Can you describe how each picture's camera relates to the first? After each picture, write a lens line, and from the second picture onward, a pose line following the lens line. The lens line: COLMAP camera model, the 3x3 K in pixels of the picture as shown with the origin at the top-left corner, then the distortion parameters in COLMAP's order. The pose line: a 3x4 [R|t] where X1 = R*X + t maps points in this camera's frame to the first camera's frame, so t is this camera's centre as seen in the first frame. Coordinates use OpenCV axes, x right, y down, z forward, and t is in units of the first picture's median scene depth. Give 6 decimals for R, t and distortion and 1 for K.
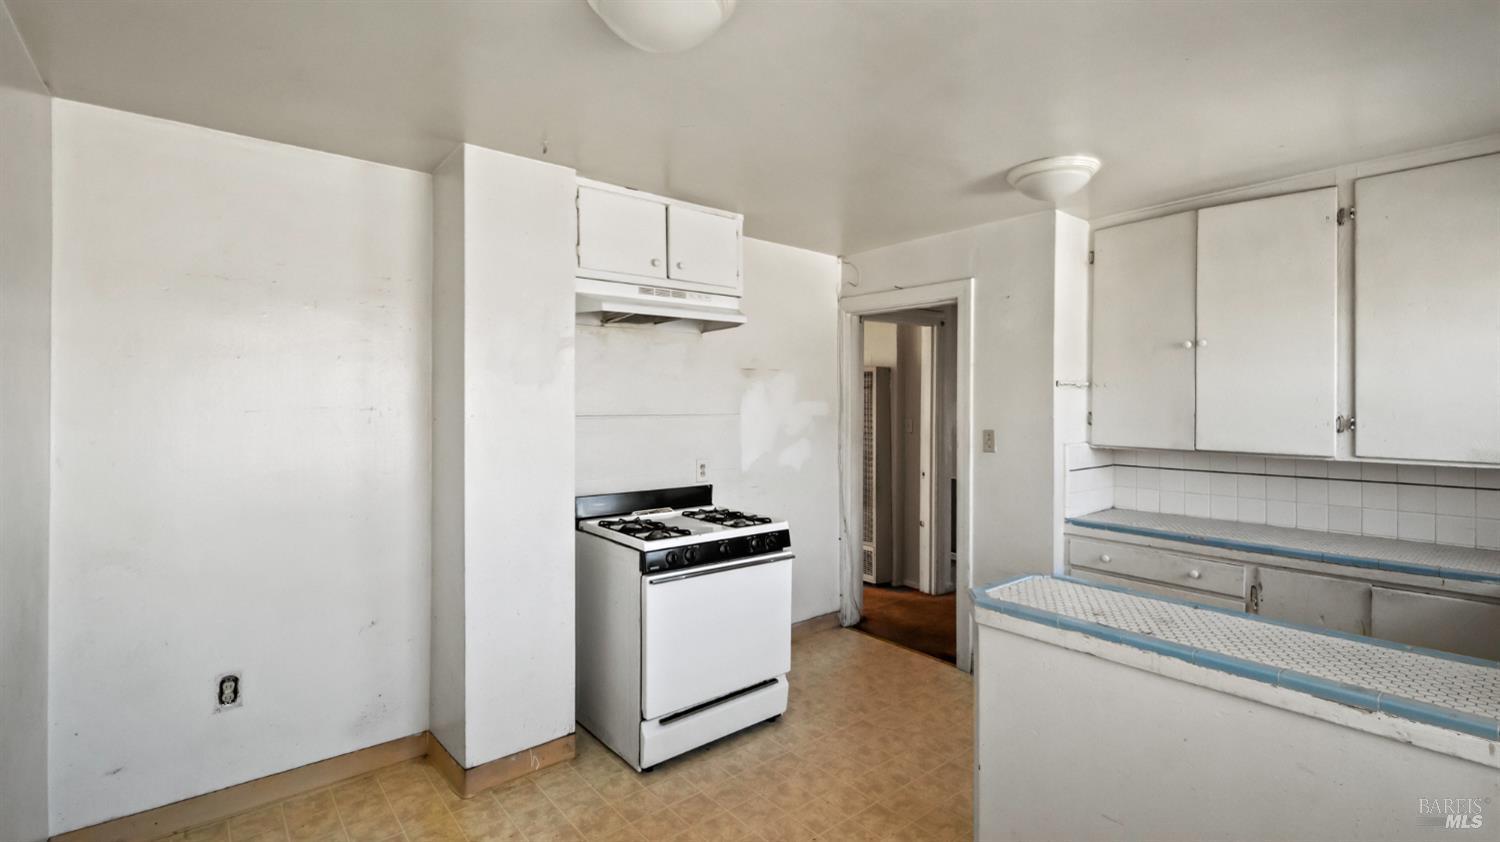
lens RADIAL K [[678.4, 0, 750.5], [0, 678.4, 402.1], [0, 0, 1]] dist [0.000806, -0.000677]
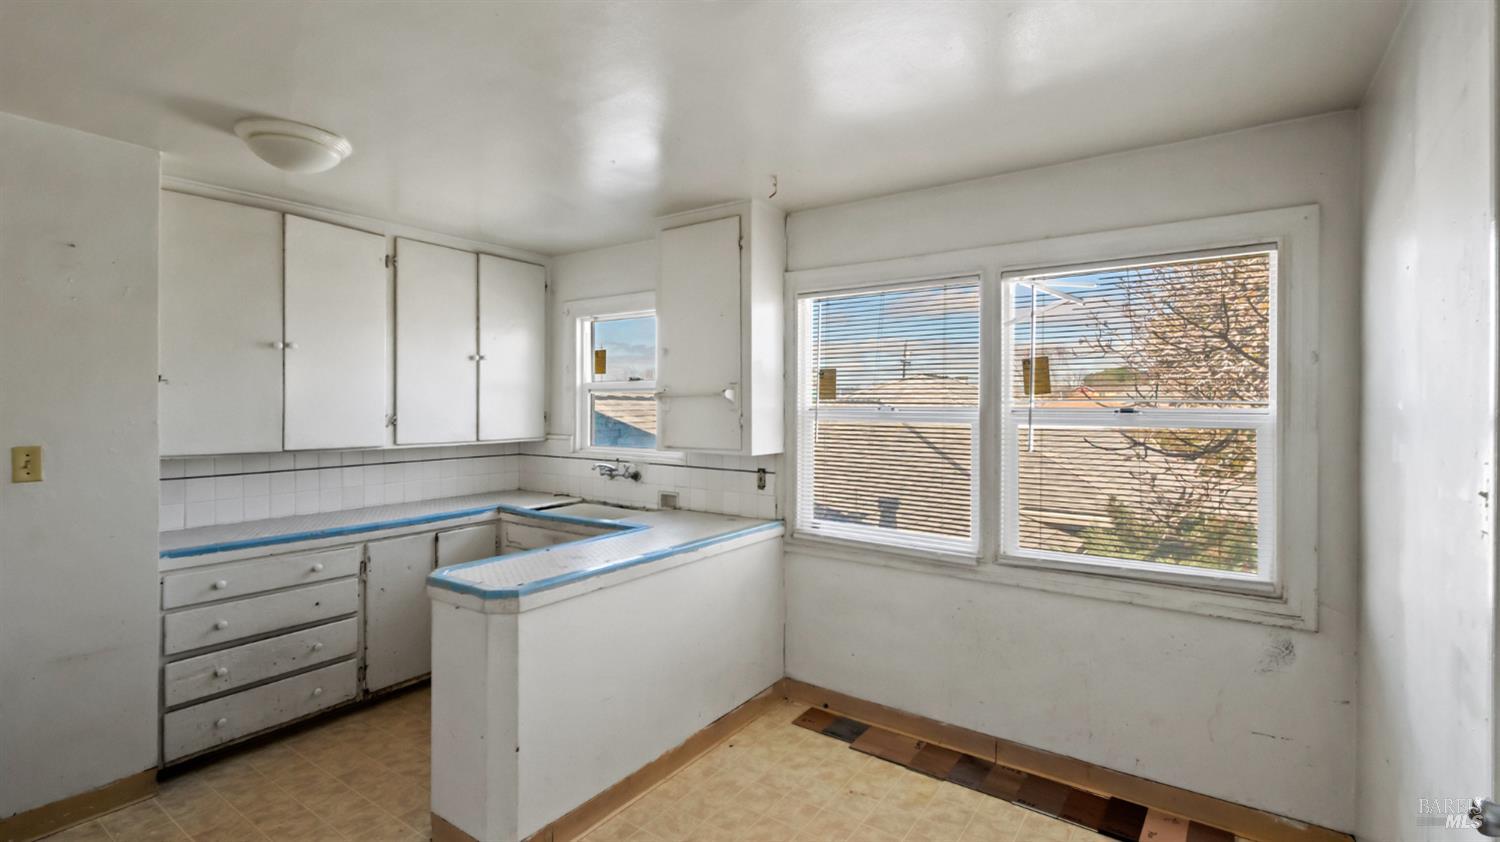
lens RADIAL K [[678.4, 0, 750.5], [0, 678.4, 402.1], [0, 0, 1]] dist [0.000806, -0.000677]
pose [[-0.269693, 0.004097, 0.962938, -0.563961], [-0.003302, 0.999981, -0.005180, 0.001482], [-0.962941, -0.004577, -0.269675, 0.677057]]
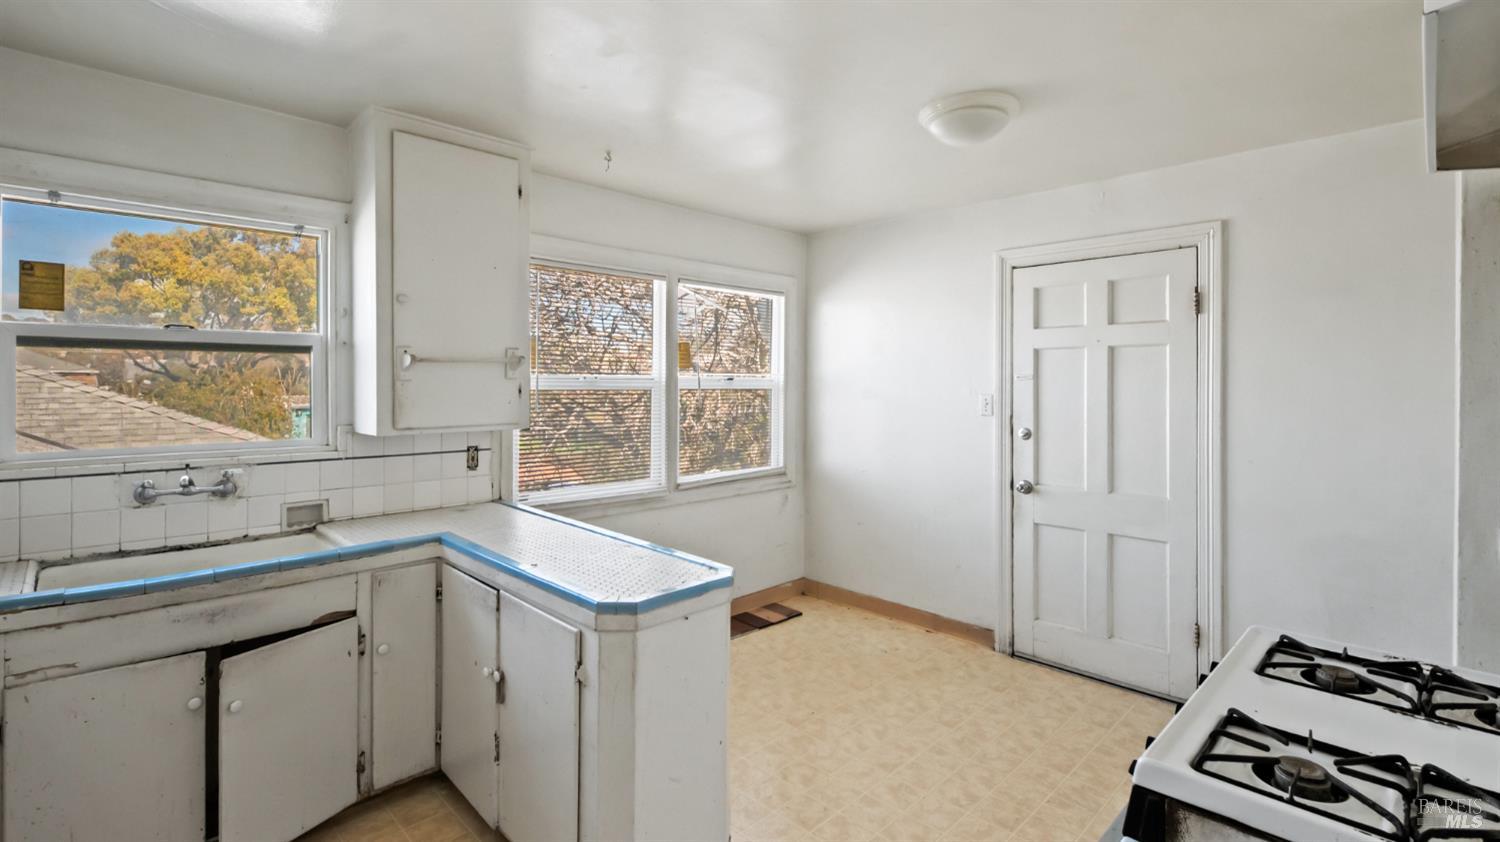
lens RADIAL K [[669.8, 0, 728.2], [0, 669.8, 377.3], [0, 0, 1]] dist [-0.000143, -0.000253]
pose [[-0.998509, -0.003050, -0.054509, 0.279118], [-0.002993, 0.999995, -0.001127, 0.006721], [0.054512, -0.000963, -0.998513, 1.411085]]
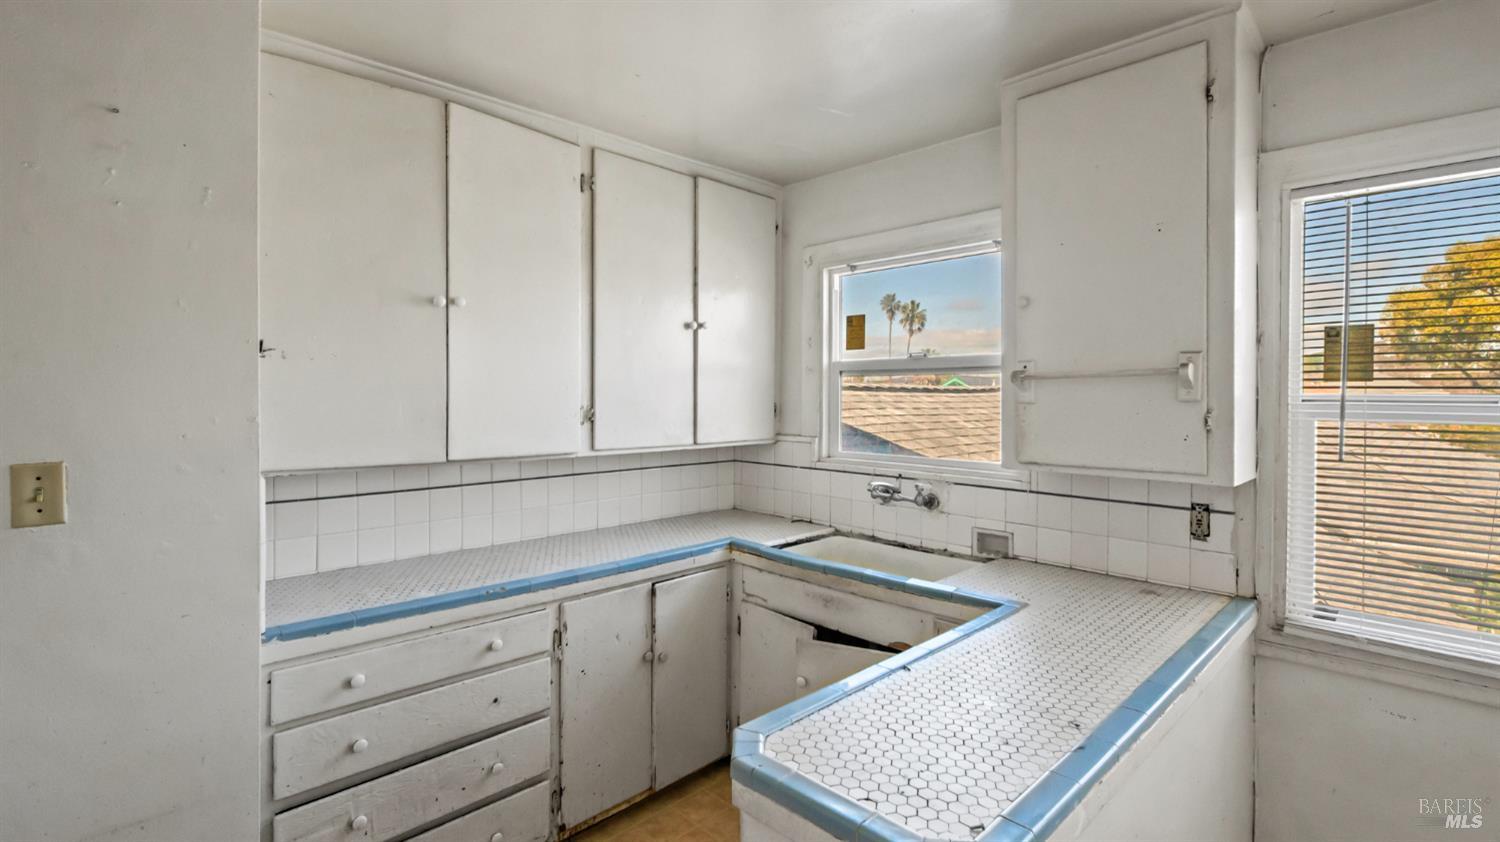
lens RADIAL K [[686.4, 0, 747.8], [0, 686.4, 399.0], [0, 0, 1]] dist [0.000129, 0.000294]
pose [[-0.085685, -0.003966, 0.996314, -0.047356], [-0.004657, 0.999983, 0.003580, 0.006593], [-0.996311, -0.004333, -0.085702, 0.855930]]
